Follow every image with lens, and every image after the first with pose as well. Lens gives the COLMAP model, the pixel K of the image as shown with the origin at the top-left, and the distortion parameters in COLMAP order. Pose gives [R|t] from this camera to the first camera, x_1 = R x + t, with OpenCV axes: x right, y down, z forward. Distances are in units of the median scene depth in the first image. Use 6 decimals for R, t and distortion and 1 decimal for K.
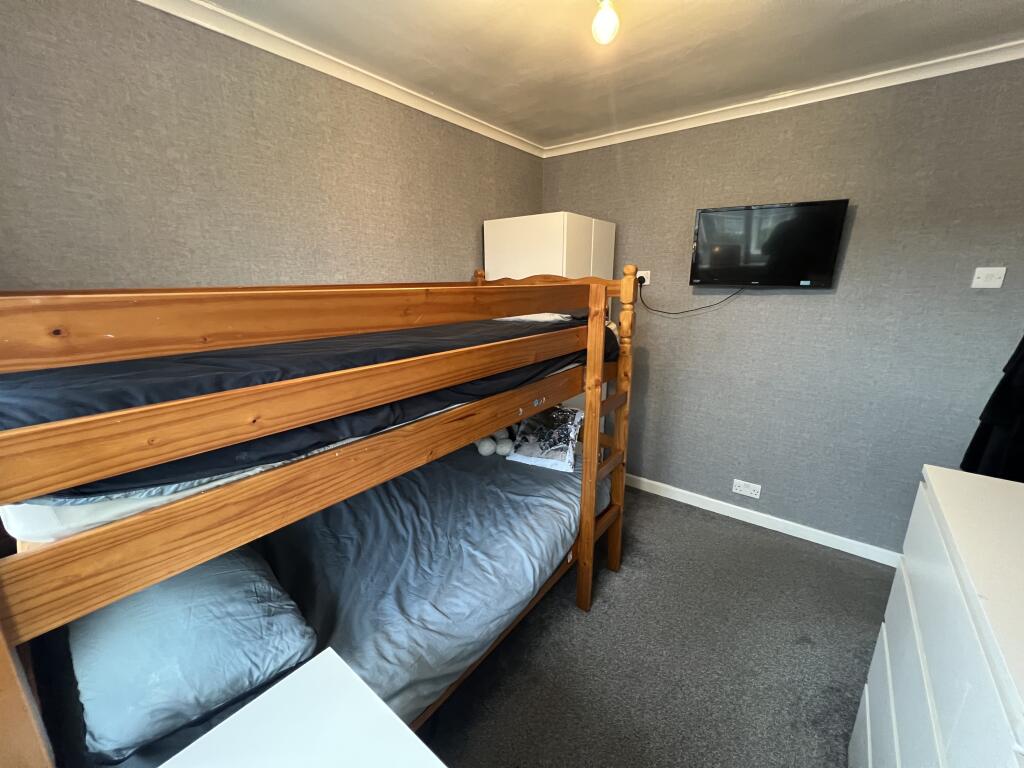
lens RADIAL K [[407.6, 0, 511.8], [0, 407.6, 381.8], [0, 0, 1]] dist [-0.002797, -0.000127]
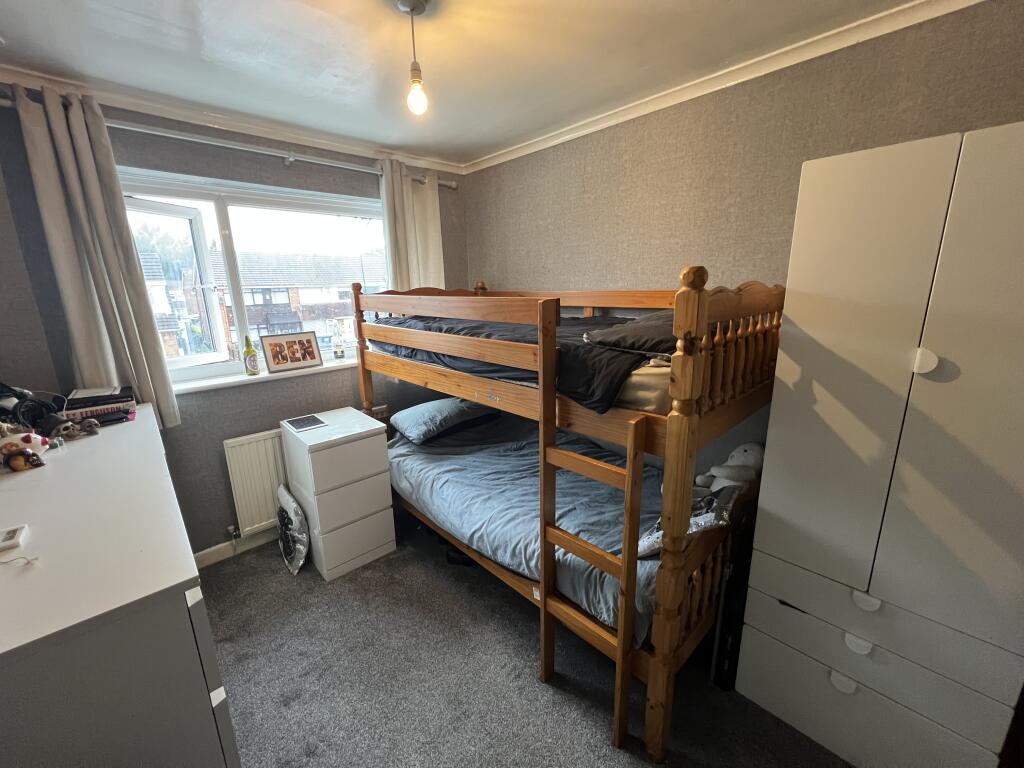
lens RADIAL K [[410.8, 0, 507.8], [0, 410.8, 382.4], [0, 0, 1]] dist [-0.001996, 0.000090]
pose [[-0.150816, 0.238294, -0.959411, 1.154023], [-0.222178, 0.937513, 0.267781, -0.310045], [0.963271, 0.253546, -0.088448, 1.125387]]
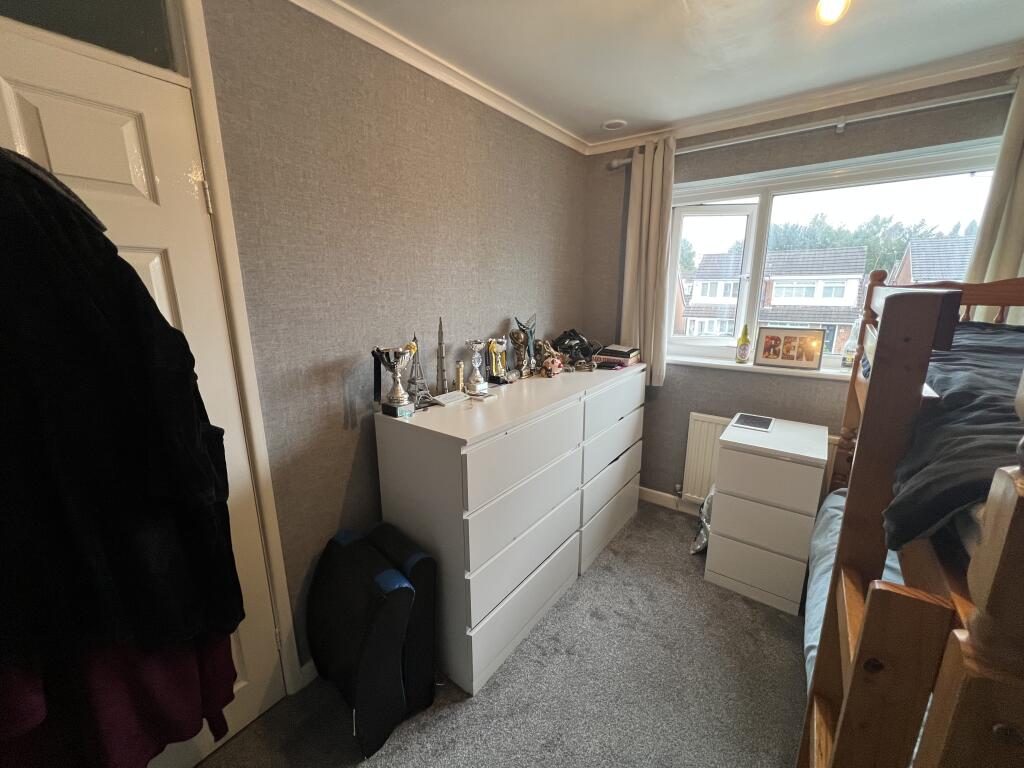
lens RADIAL K [[410.8, 0, 509.7], [0, 410.8, 382.7], [0, 0, 1]] dist [-0.001996, 0.000090]
pose [[-0.999783, 0.015973, -0.013361, 0.726182], [0.008080, 0.888879, 0.458071, -0.374324], [0.019193, 0.457864, -0.888815, 1.479891]]
